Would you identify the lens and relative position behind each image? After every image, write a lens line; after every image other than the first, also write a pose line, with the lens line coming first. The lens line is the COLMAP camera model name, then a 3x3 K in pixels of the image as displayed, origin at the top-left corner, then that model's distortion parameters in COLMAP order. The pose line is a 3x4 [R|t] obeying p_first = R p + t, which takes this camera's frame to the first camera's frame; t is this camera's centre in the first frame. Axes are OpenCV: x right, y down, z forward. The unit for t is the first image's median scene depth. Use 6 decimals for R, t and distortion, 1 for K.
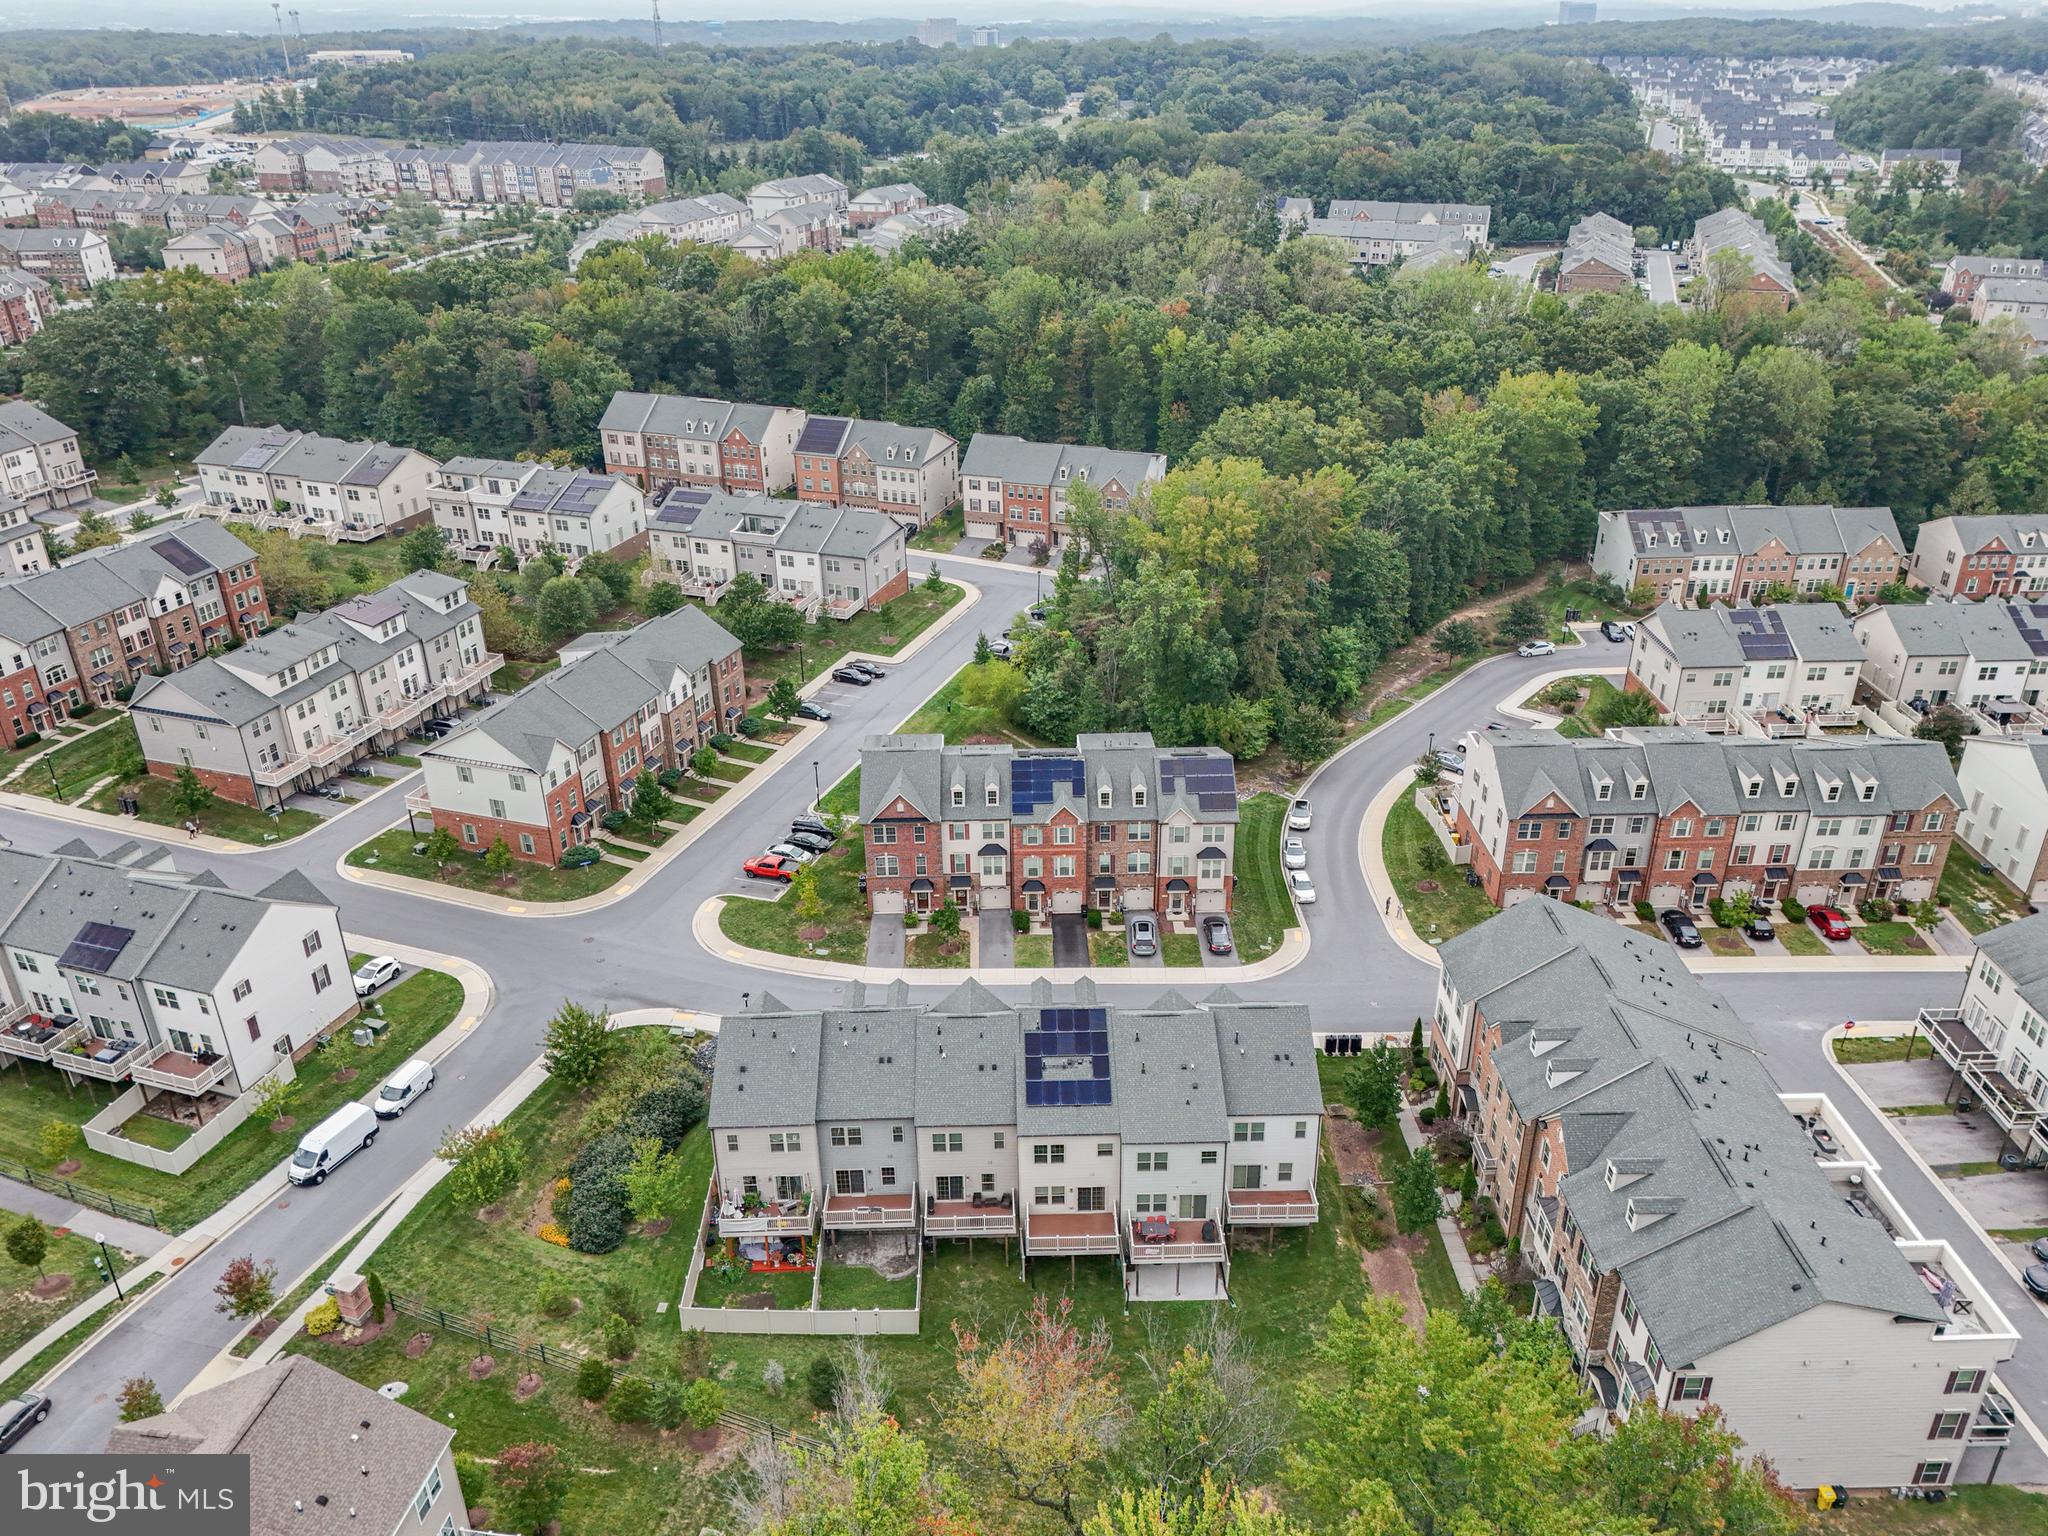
lens RADIAL K [[1521.1, 0, 1032.2], [0, 1521.1, 765.5], [0, 0, 1]] dist [0.081305, -0.074450]
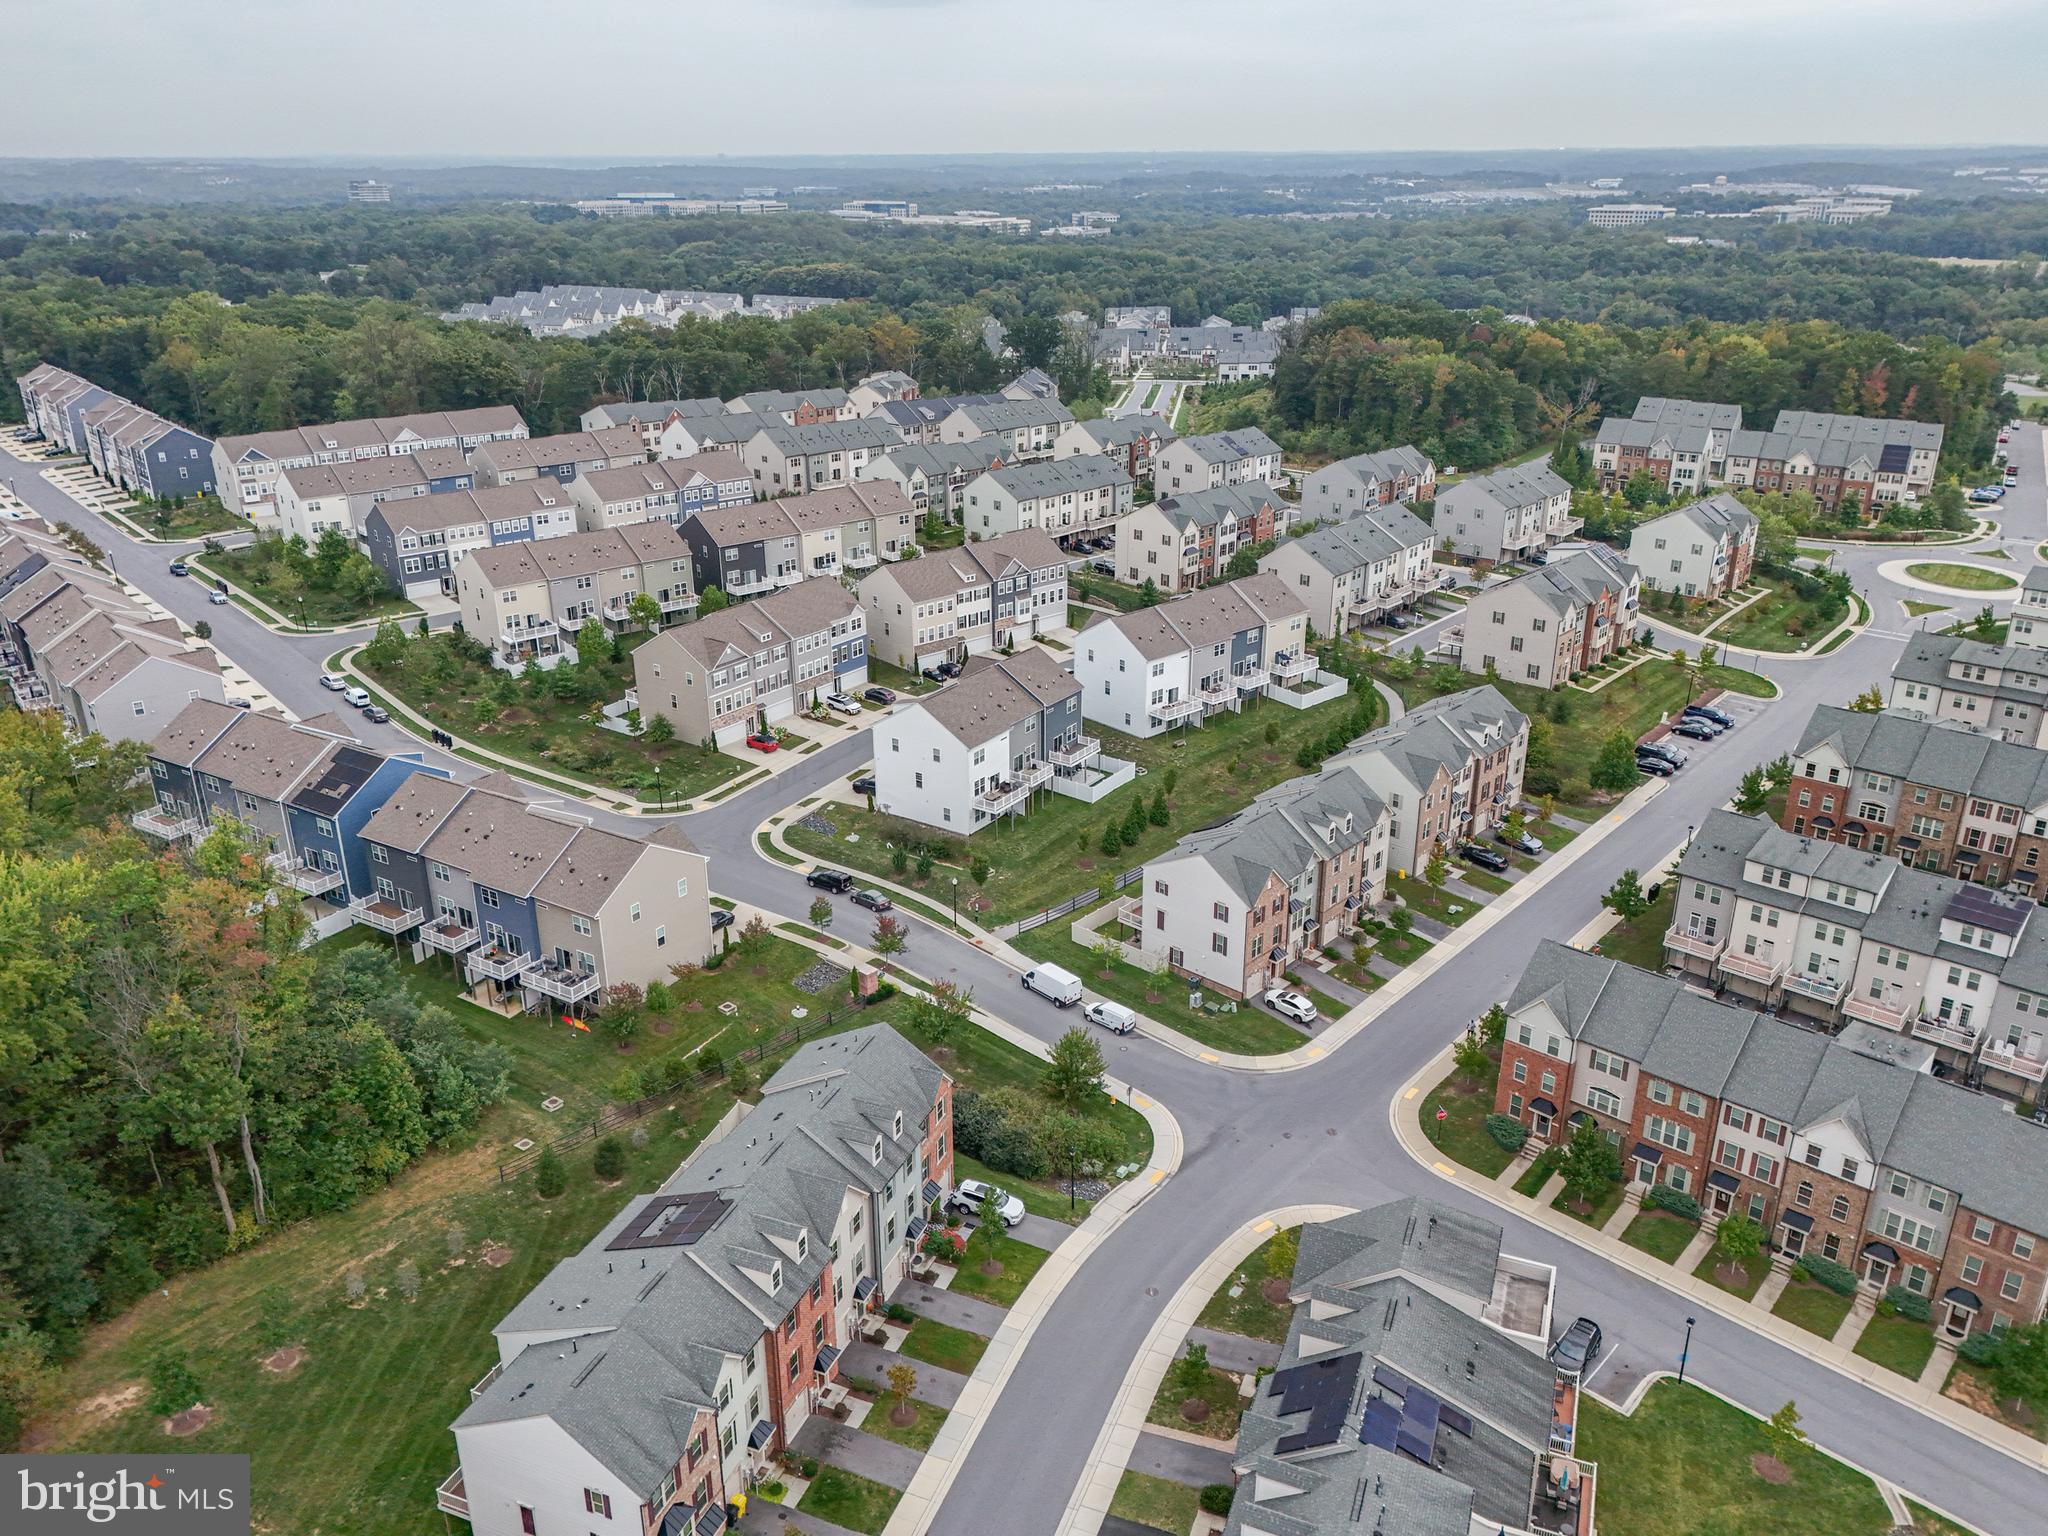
lens RADIAL K [[1521.1, 0, 1038.2], [0, 1521.1, 779.1], [0, 0, 1]] dist [0.081305, -0.074450]
pose [[-0.386918, 0.361155, -0.848447, 0.472209], [-0.408456, 0.757793, 0.508835, -0.433335], [0.826715, 0.543431, -0.145688, 0.859570]]
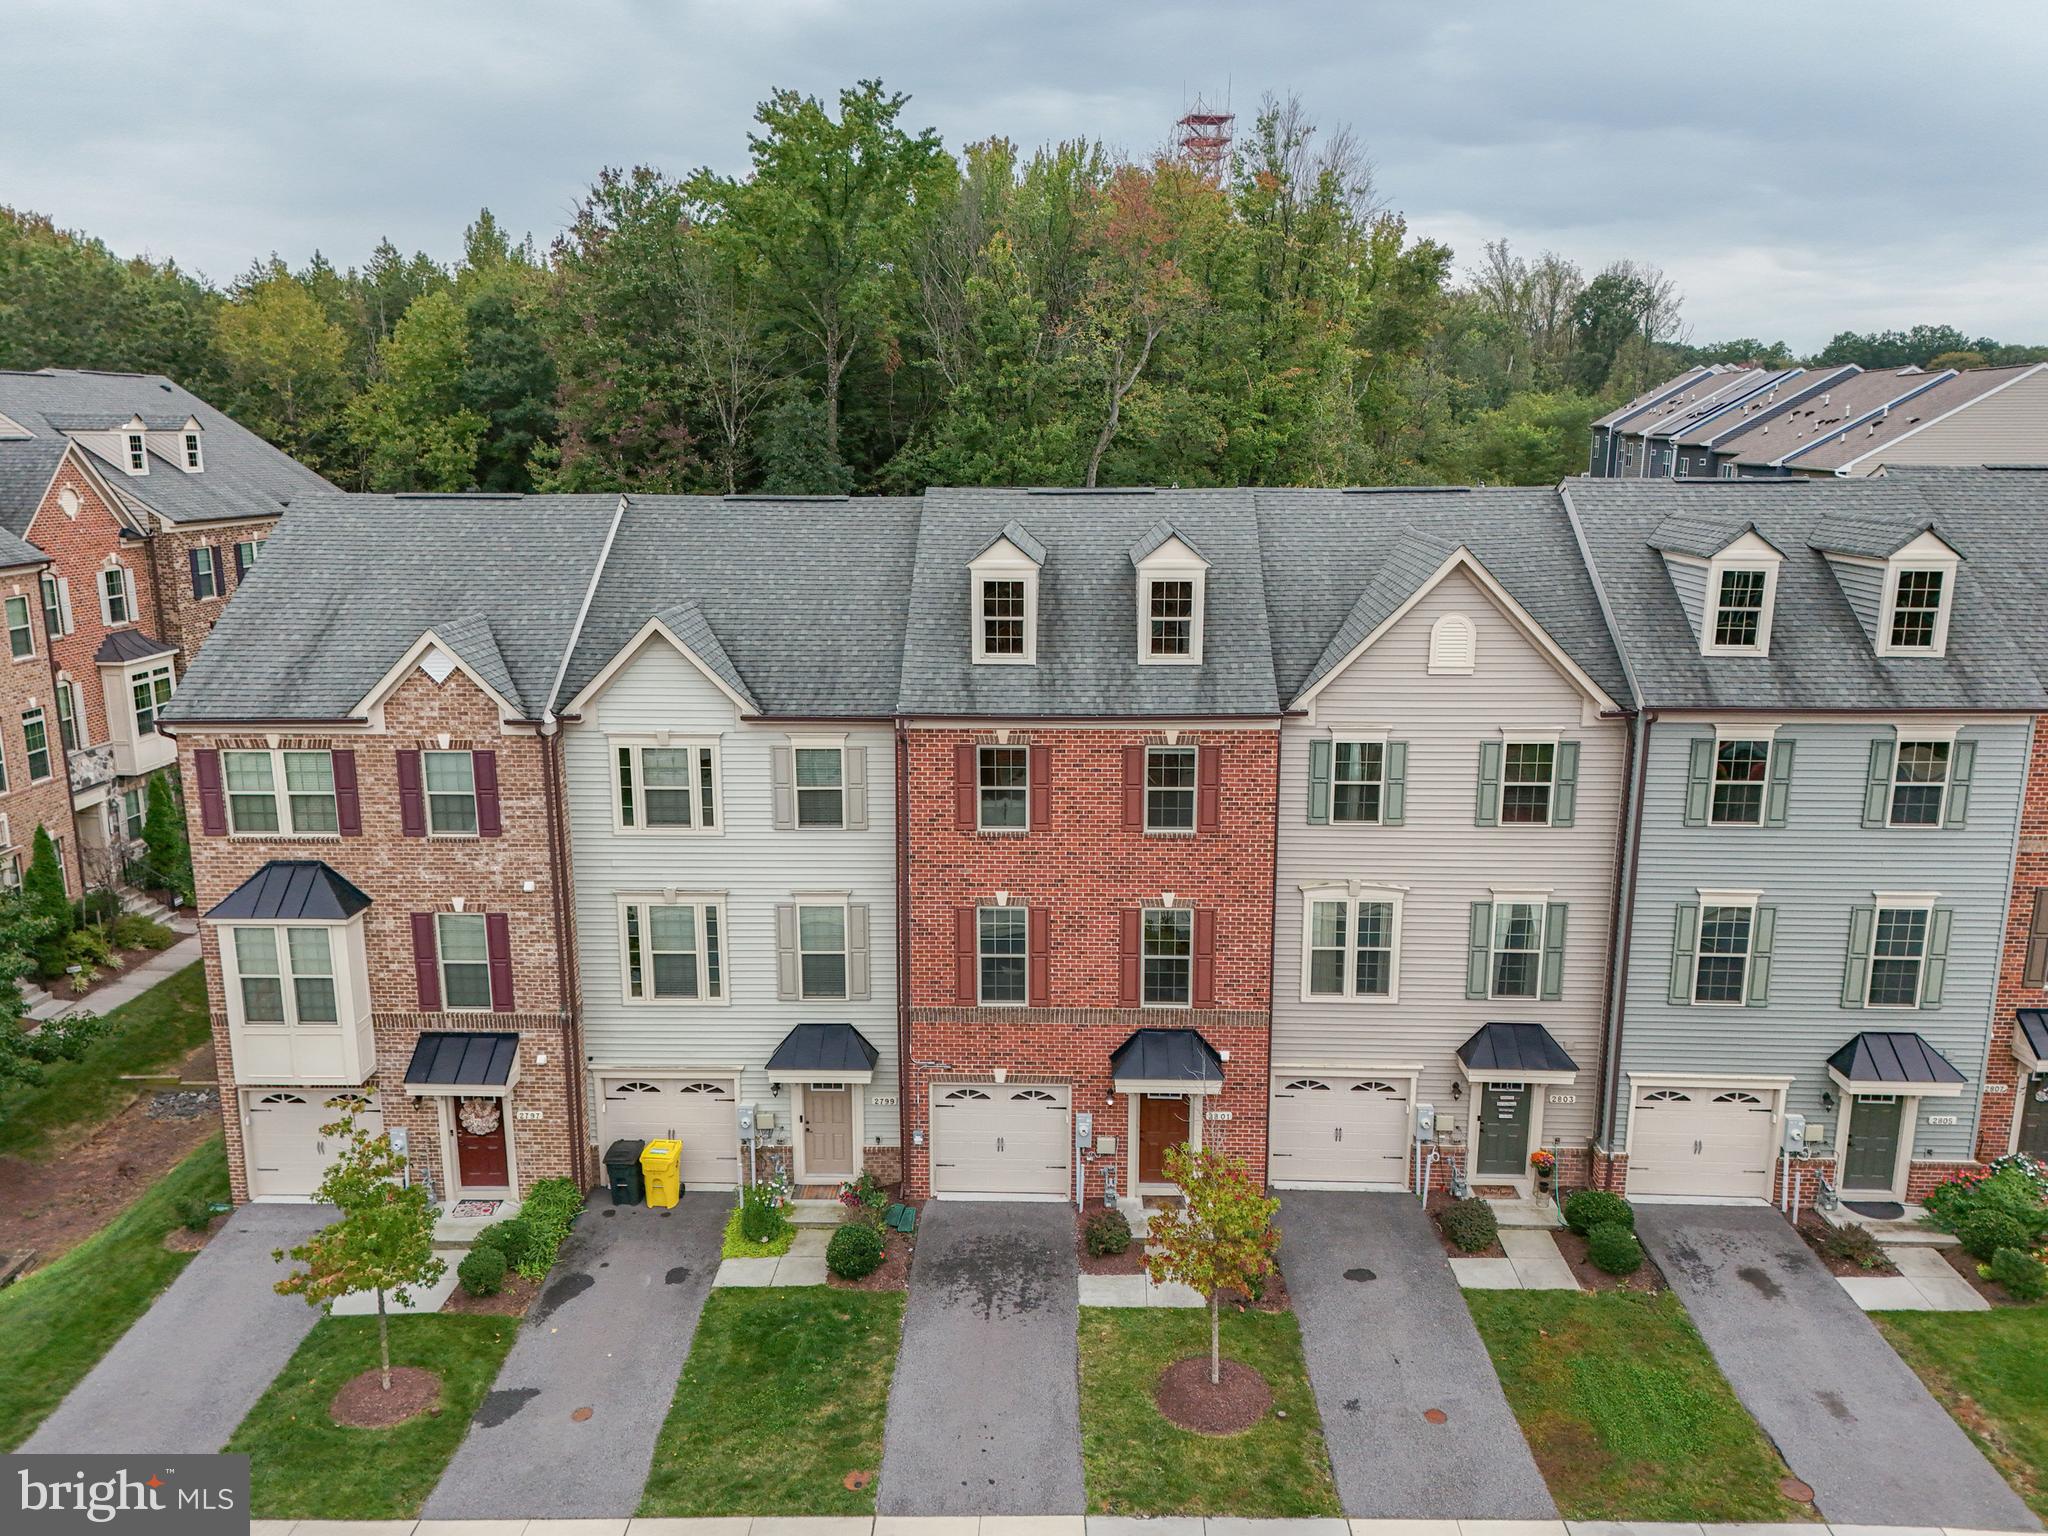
lens RADIAL K [[1521.1, 0, 1038.0], [0, 1521.1, 762.5], [0, 0, 1]] dist [0.081305, -0.074450]
pose [[-0.998949, -0.002086, 0.045782, 0.014403], [0.026977, 0.780795, 0.624204, 0.006540], [-0.037049, 0.624783, -0.779919, 0.957154]]
